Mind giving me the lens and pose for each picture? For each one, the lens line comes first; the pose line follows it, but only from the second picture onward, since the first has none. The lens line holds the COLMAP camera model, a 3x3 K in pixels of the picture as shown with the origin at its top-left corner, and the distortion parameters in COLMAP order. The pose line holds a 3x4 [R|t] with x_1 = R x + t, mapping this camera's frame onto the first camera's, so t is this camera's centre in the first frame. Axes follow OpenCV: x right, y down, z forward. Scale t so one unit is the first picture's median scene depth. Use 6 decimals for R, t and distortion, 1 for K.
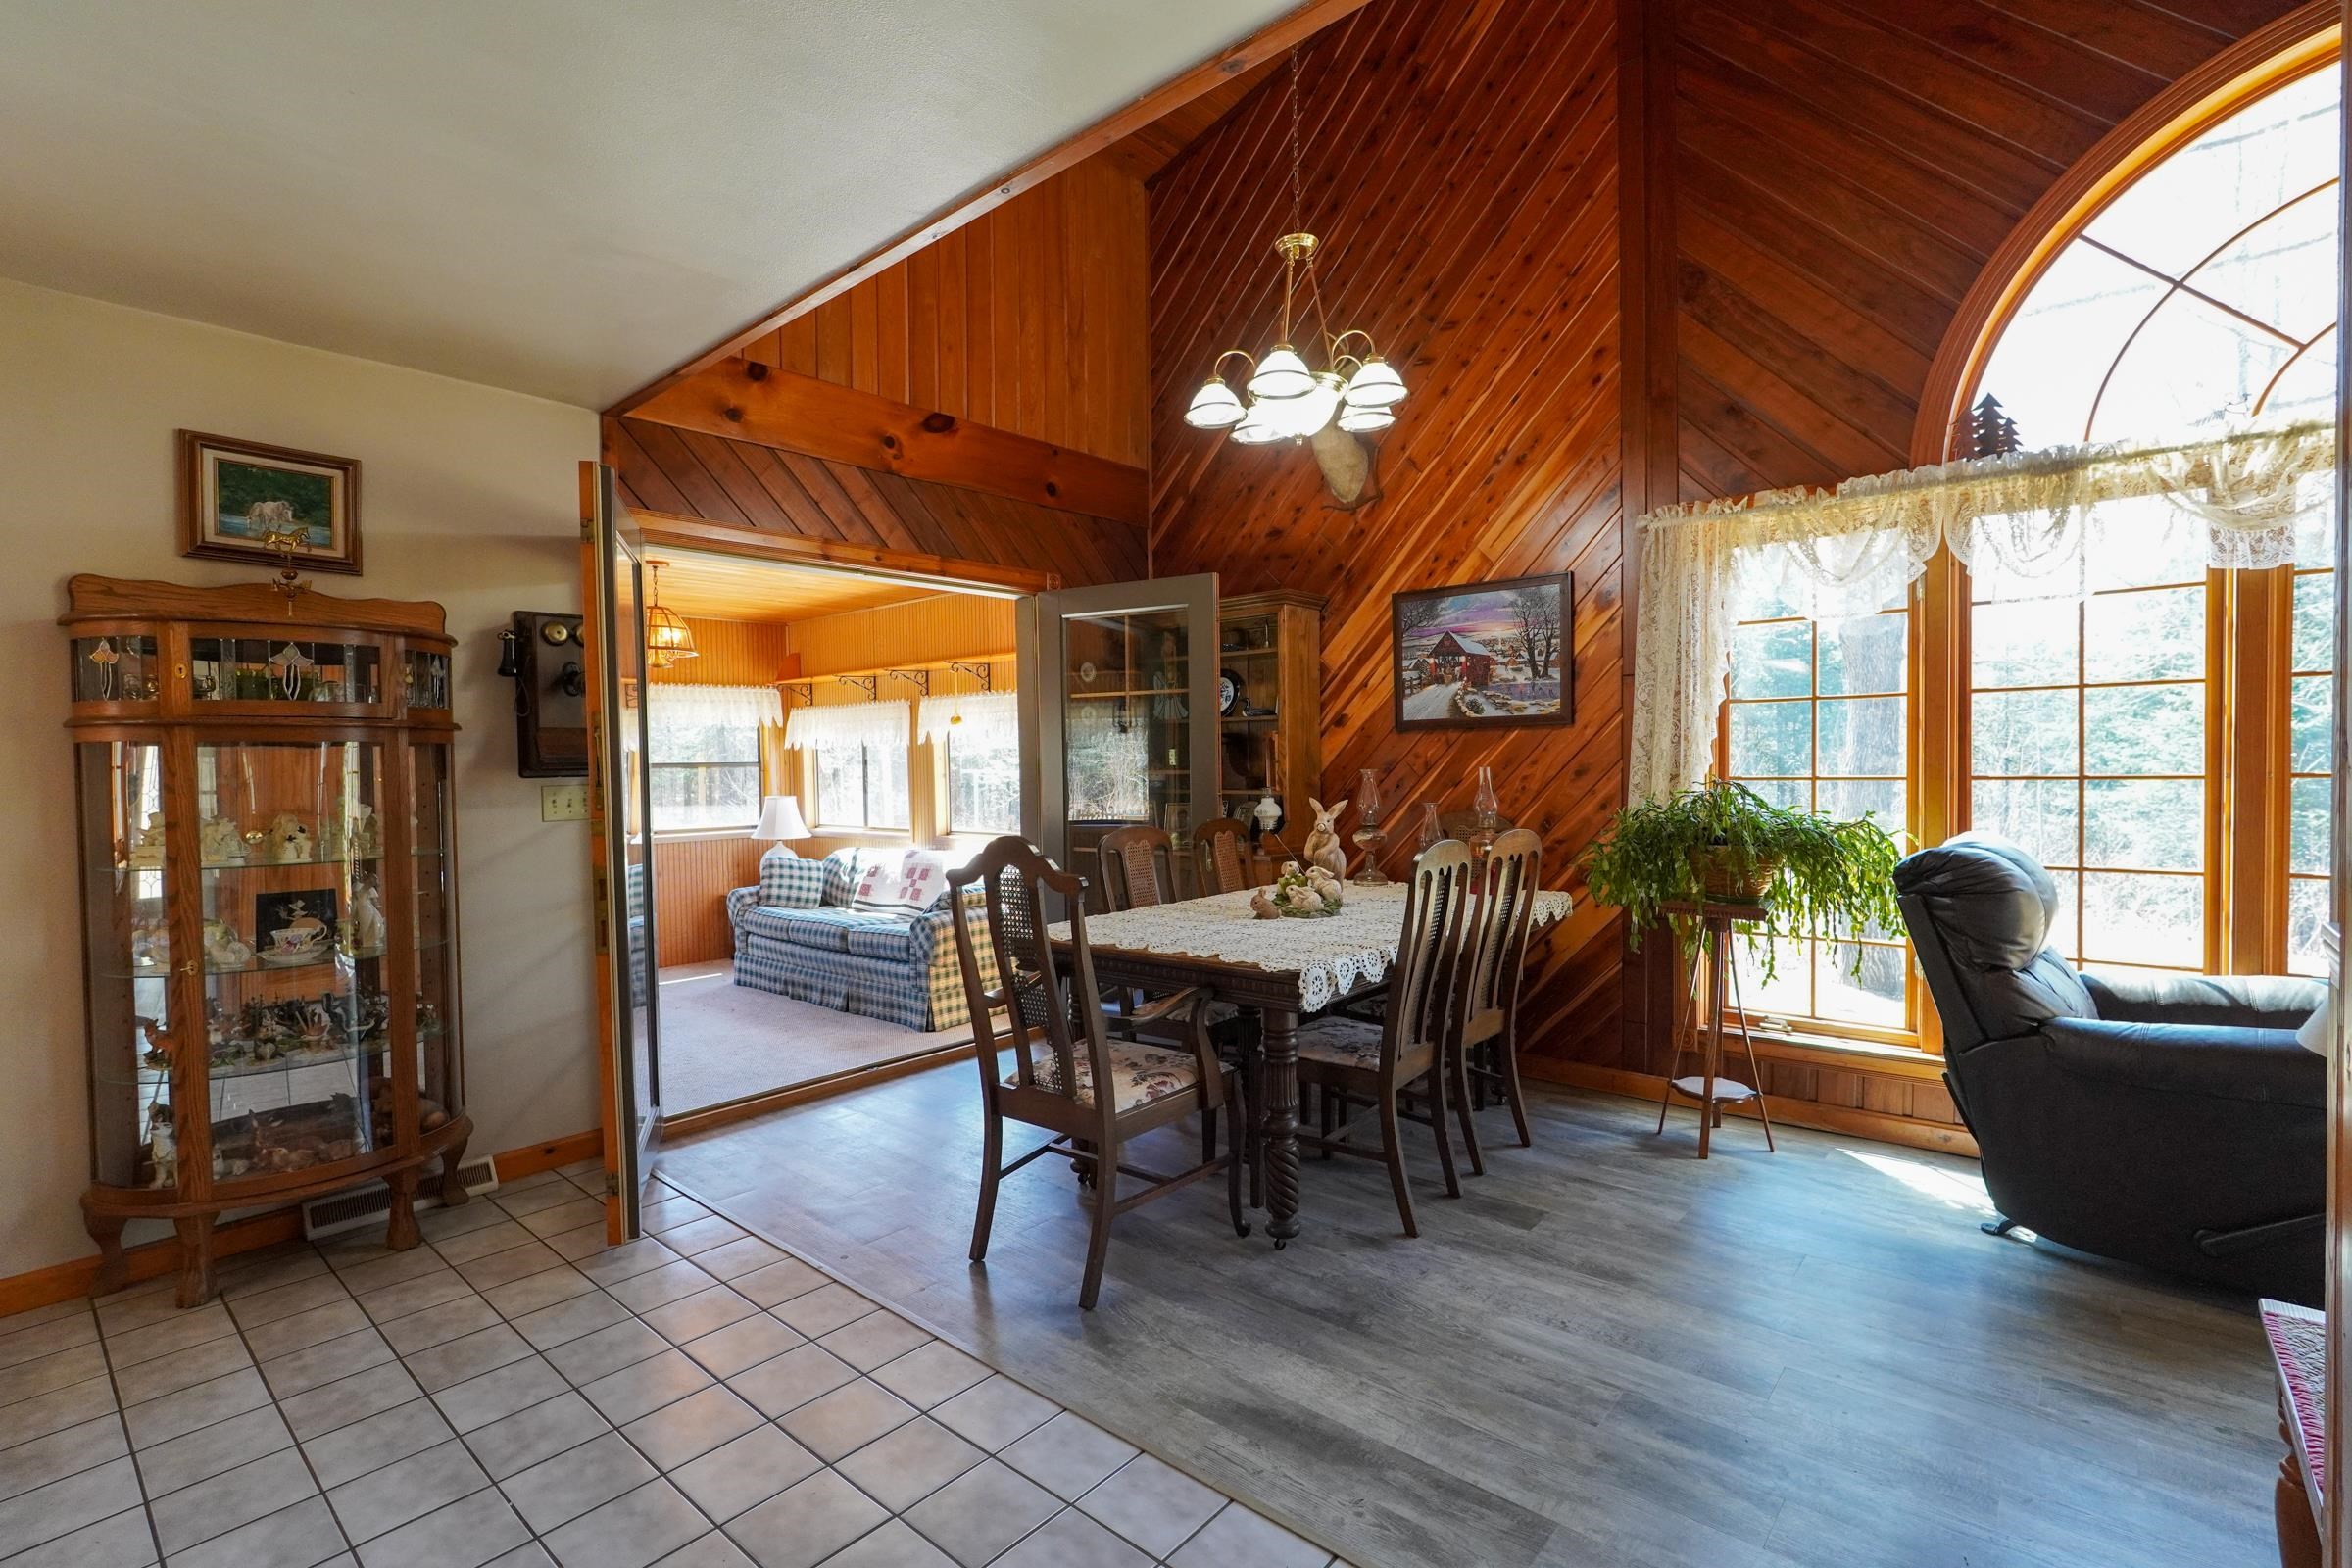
lens RADIAL K [[1080.2, 0, 1178.2], [0, 1080.2, 785.7], [0, 0, 1]] dist [-0.011585, 0.005181]
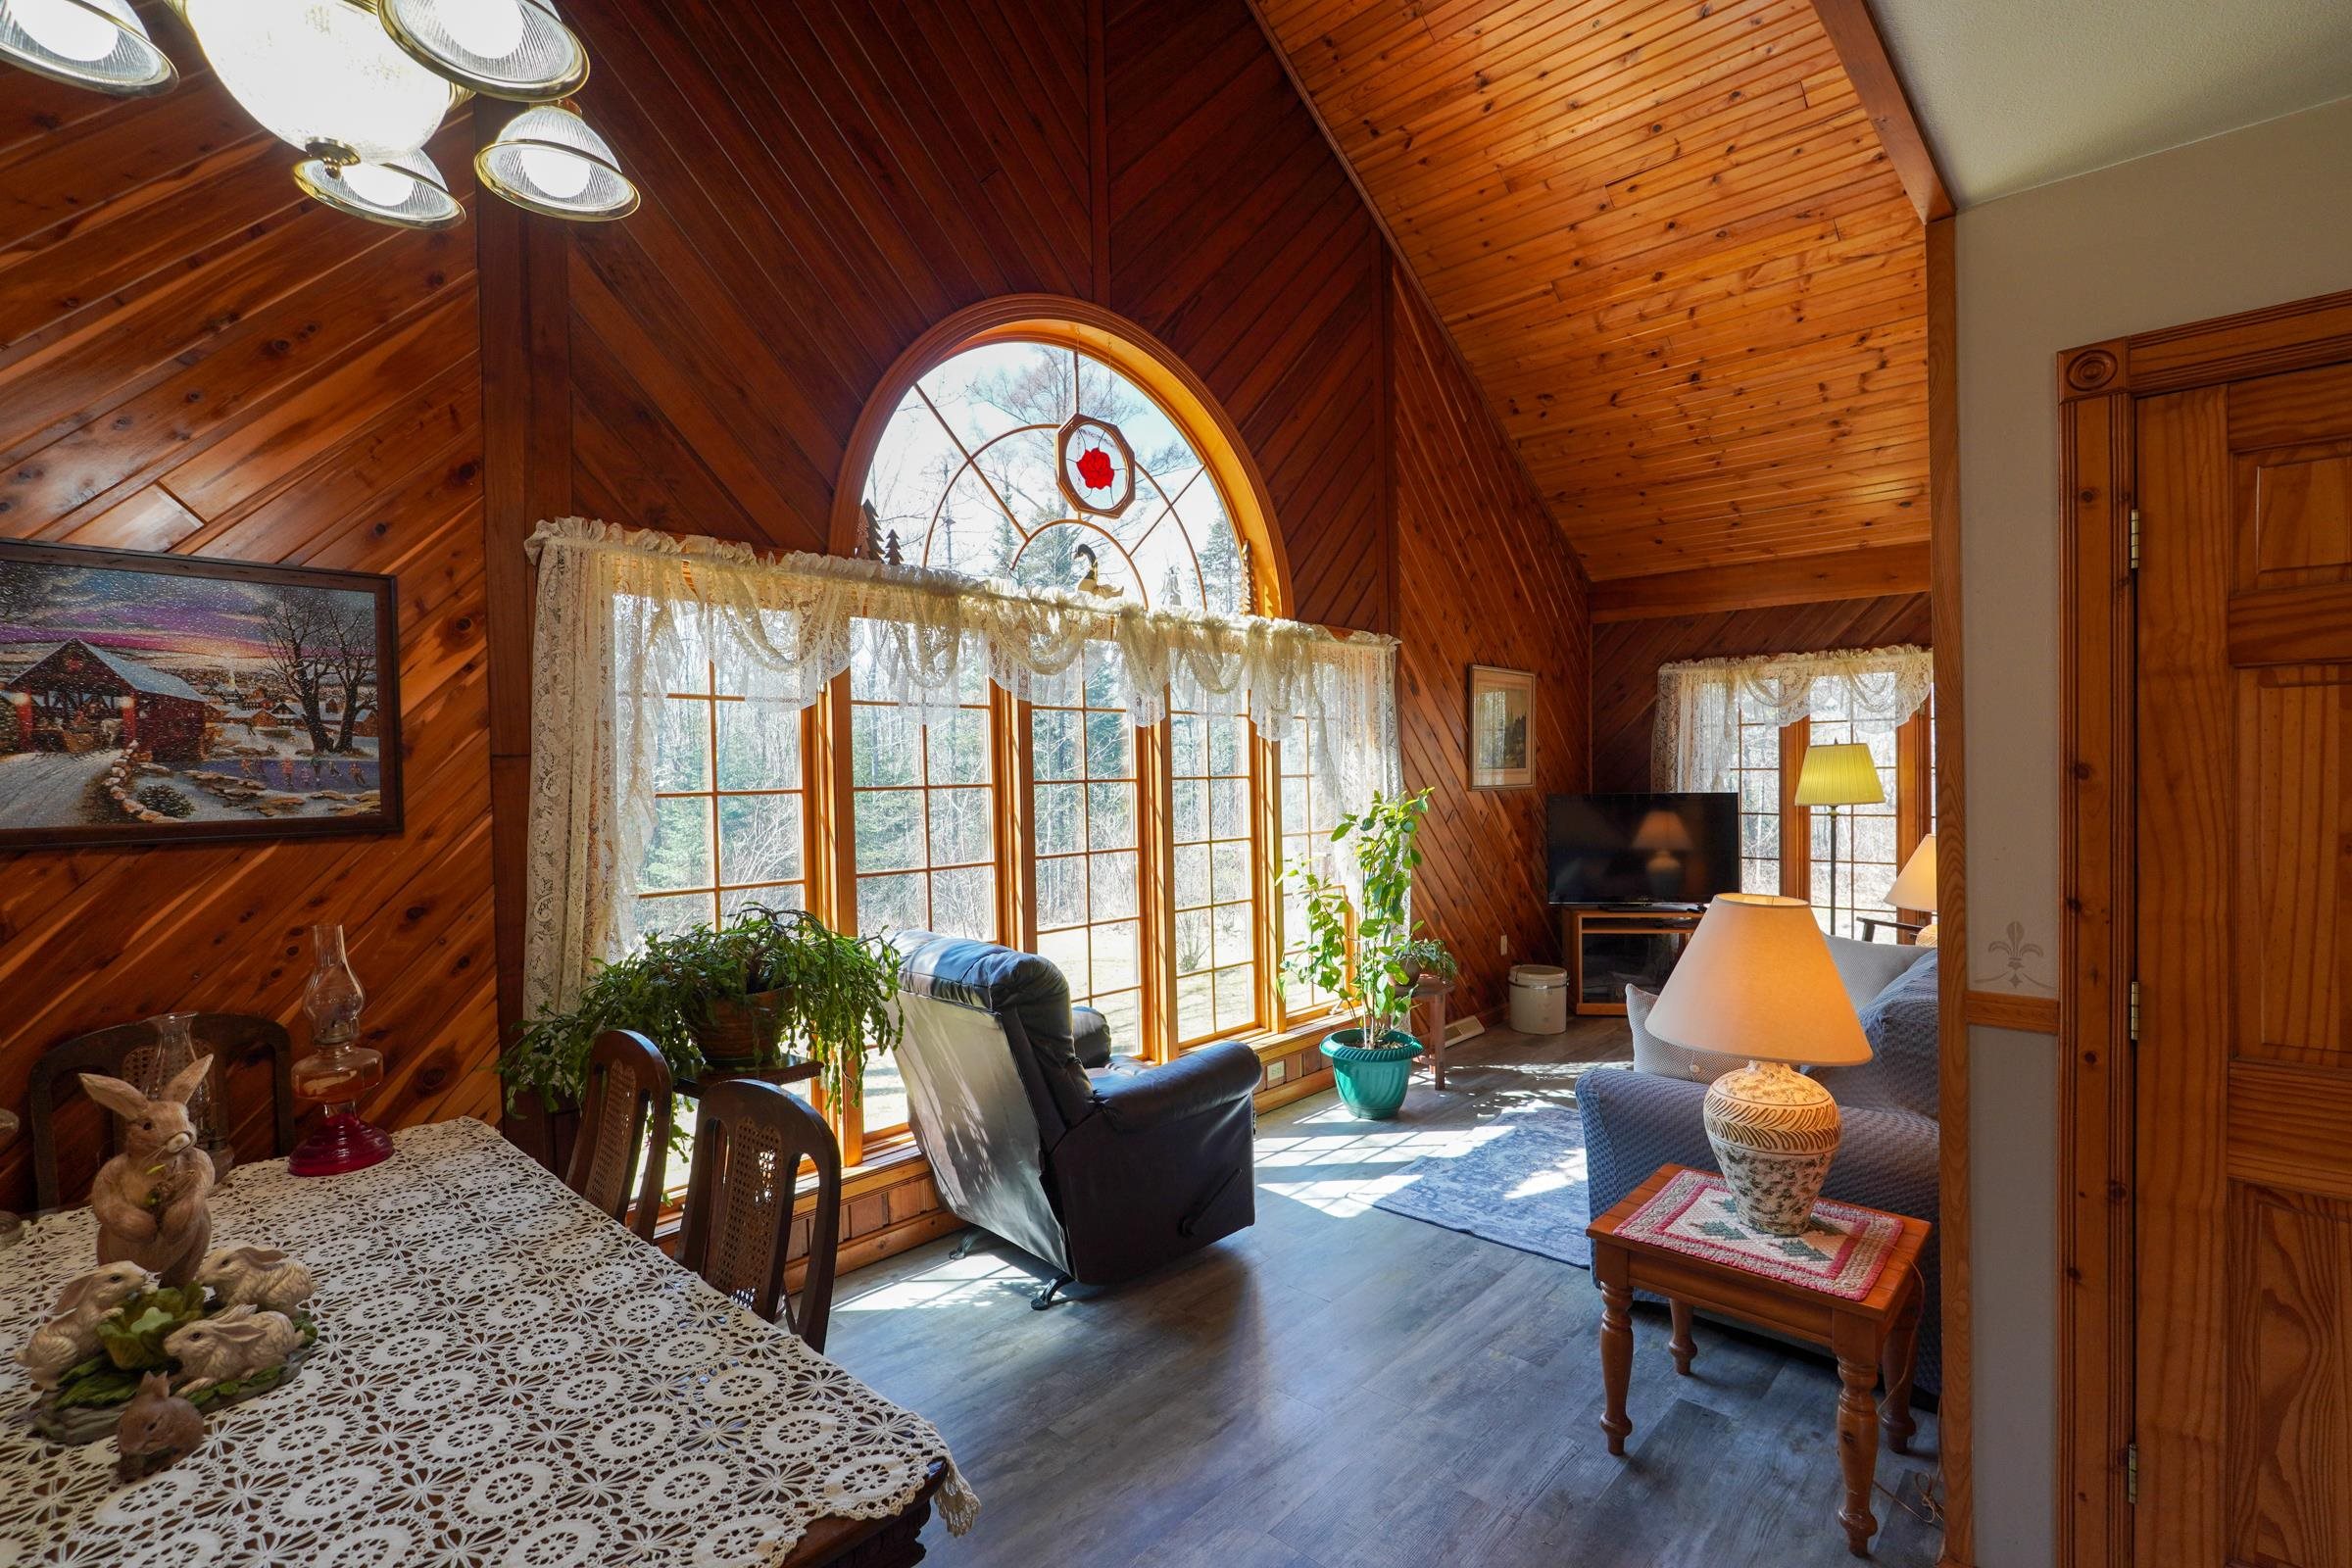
lens RADIAL K [[1080.2, 0, 1170.5], [0, 1080.2, 784.1], [0, 0, 1]] dist [-0.011585, 0.005181]
pose [[0.047889, -0.000054, 0.998853, -0.193286], [0.039106, 0.999233, -0.001821, -0.061435], [-0.998087, 0.039148, 0.047855, 0.507238]]
